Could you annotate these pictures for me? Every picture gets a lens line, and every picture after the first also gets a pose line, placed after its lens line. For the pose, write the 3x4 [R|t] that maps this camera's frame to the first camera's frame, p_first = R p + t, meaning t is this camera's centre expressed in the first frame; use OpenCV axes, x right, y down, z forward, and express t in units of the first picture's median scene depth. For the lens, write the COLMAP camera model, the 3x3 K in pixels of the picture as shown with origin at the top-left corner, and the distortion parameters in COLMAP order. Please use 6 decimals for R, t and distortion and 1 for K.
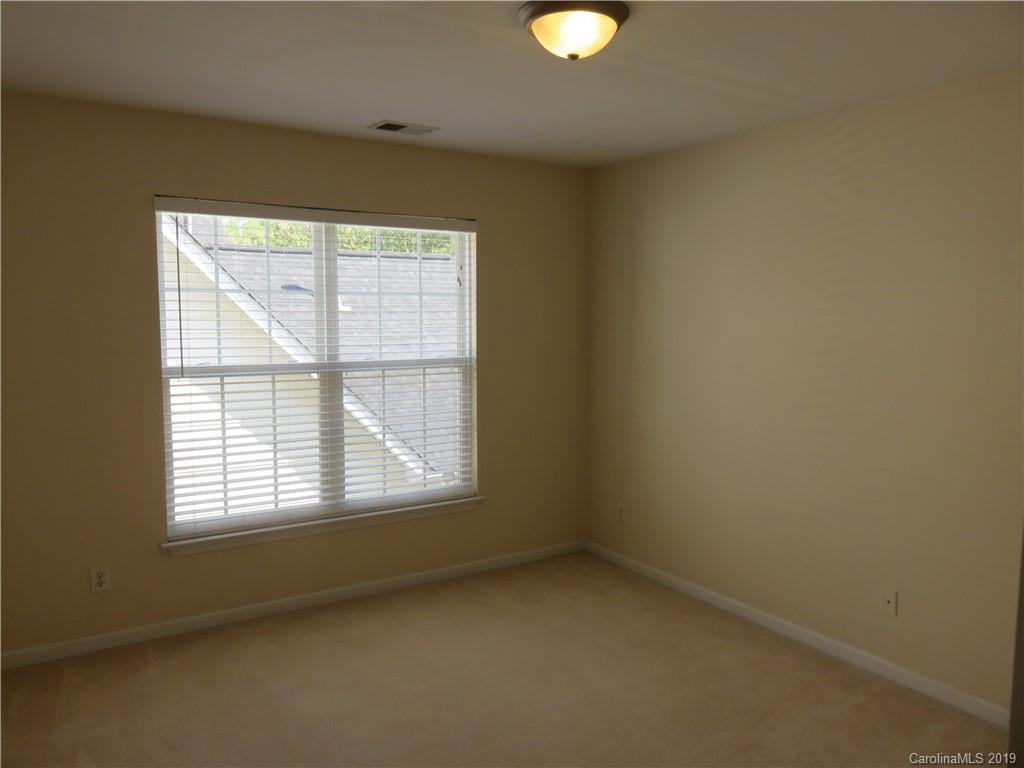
lens RADIAL K [[722.9, 0, 512.0], [0, 722.9, 384.0], [0, 0, 1]] dist [-0.004041, -0.000217]
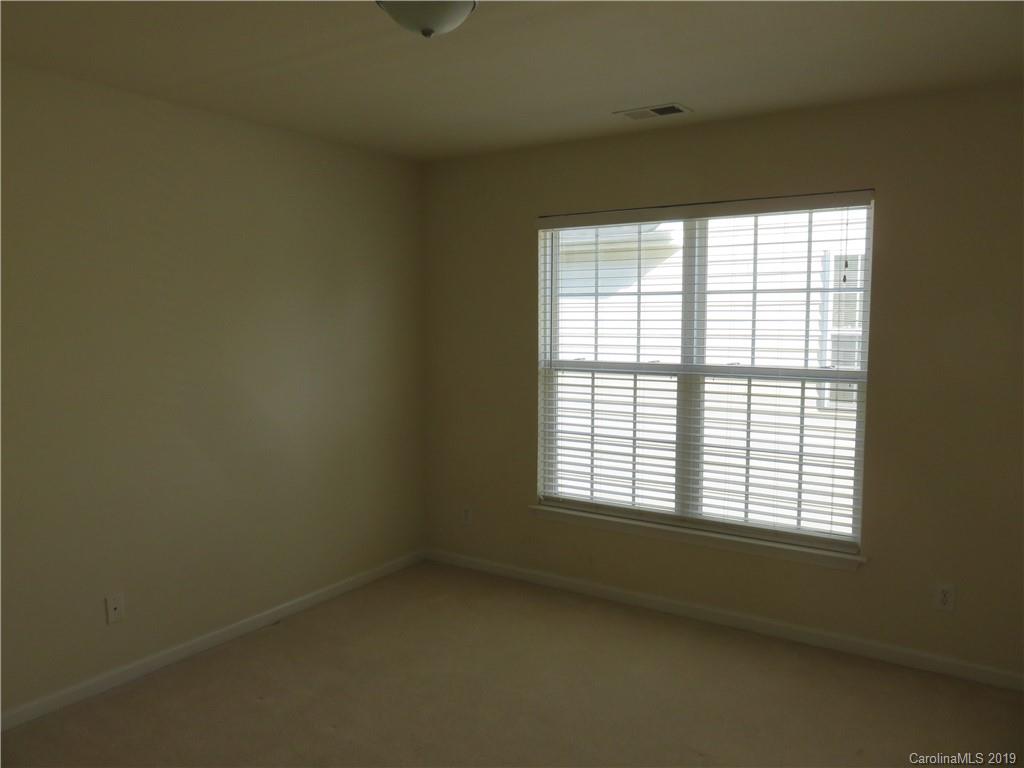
lens RADIAL K [[776.4, 0, 515.8], [0, 776.4, 384.5], [0, 0, 1]] dist [-0.003804, 0.003644]
pose [[0.449990, 0.076970, -0.889710, 0.561269], [-0.082714, 0.995588, 0.044295, -0.030660], [0.889195, 0.053659, 0.454371, 0.330989]]
